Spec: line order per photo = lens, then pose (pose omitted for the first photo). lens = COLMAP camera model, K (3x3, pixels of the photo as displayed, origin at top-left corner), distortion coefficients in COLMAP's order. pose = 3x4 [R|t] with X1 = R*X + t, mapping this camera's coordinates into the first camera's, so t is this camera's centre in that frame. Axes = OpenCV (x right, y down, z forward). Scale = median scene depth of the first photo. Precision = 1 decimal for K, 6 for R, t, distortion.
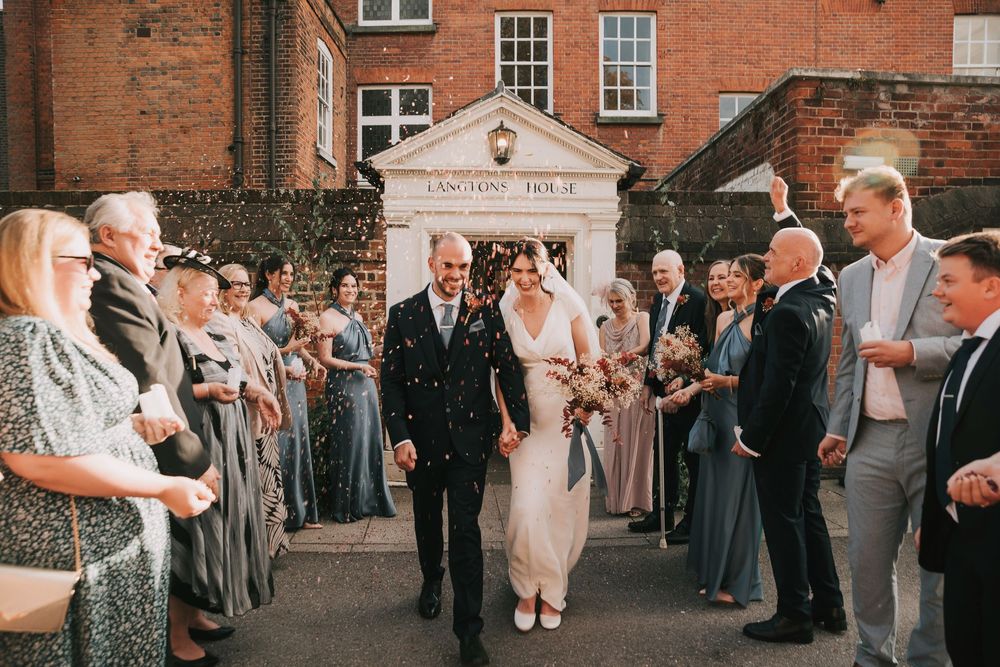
lens RADIAL K [[713.2, 0, 493.5], [0, 713.2, 333.7], [0, 0, 1]] dist [-0.102306, 0.064896]
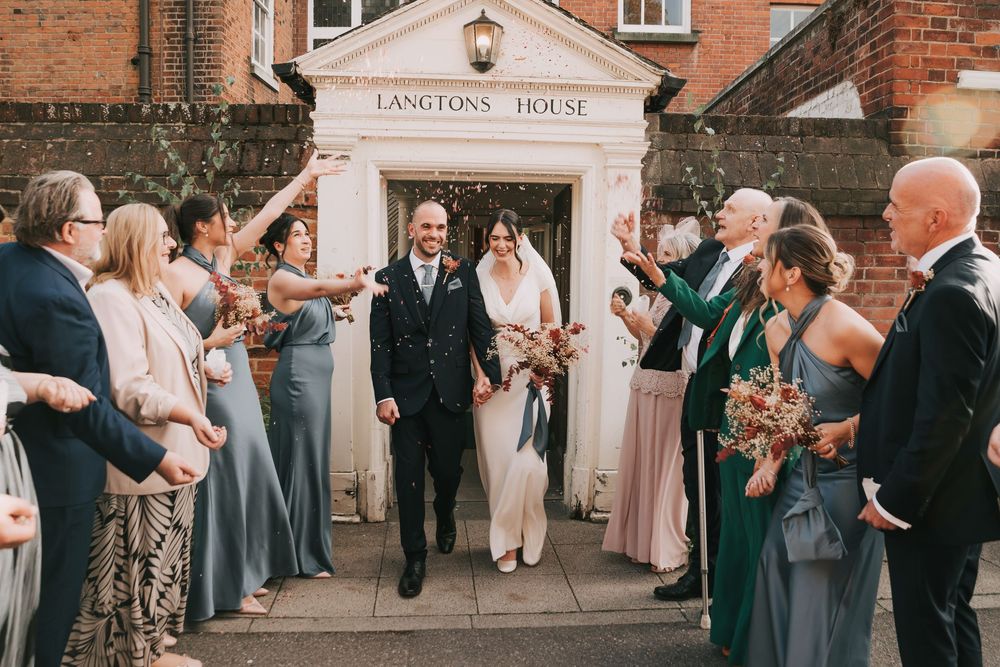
lens RADIAL K [[848.3, 0, 500.0], [0, 848.3, 333.5], [0, 0, 1]] dist [-0.105768, 0.077065]
pose [[0.999771, 0.011722, 0.017887, 0.009545], [-0.012288, 0.999416, 0.031897, -0.002547], [-0.017503, -0.032109, 0.999331, 0.084221]]
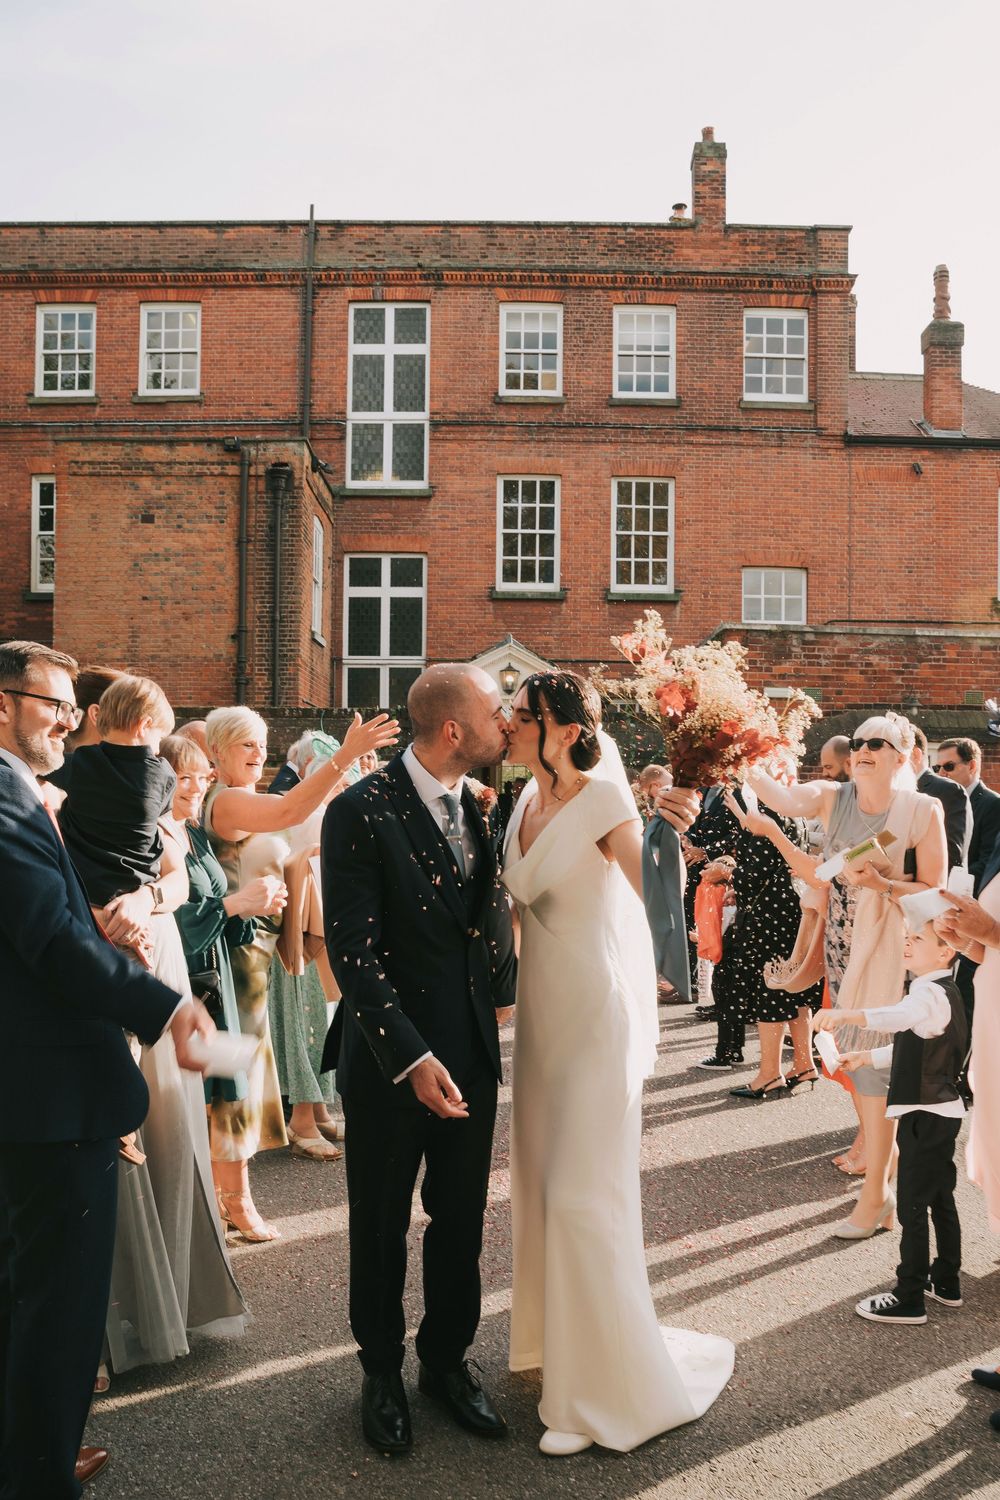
lens RADIAL K [[1272.4, 0, 513.6], [0, 1272.4, 838.4], [0, 0, 1]] dist [-0.105768, 0.077065]
pose [[0.999399, 0.012278, 0.032431, -0.031169], [-0.011894, 0.999857, -0.012023, 0.040754], [-0.032574, 0.011630, 0.999402, -0.817269]]
